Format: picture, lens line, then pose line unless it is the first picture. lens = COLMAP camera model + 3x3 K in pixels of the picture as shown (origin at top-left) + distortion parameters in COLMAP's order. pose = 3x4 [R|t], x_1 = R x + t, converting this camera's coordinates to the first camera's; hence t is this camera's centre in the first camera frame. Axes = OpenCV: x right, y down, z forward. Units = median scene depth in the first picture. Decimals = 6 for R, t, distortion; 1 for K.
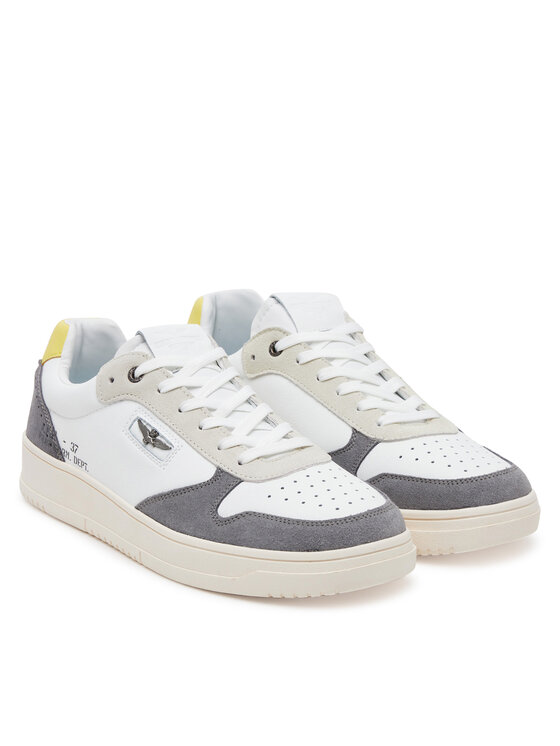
lens RADIAL K [[2082.3, 0, 279.0], [0, 2082.3, 373.2], [0, 0, 1]] dist [-0.174797, 0.000000]
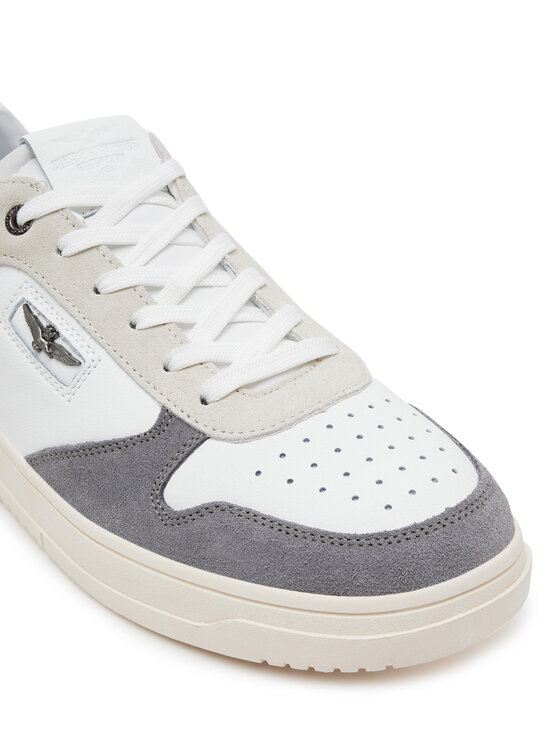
lens RADIAL K [[1525.9, 0, 285.7], [0, 1525.9, 371.7], [0, 0, 1]] dist [0.074583, 0.000000]
pose [[0.999838, -0.016186, -0.007862, 0.005689], [0.017517, 0.975473, 0.219419, -0.049855], [0.004118, -0.219522, 0.975599, 0.604533]]
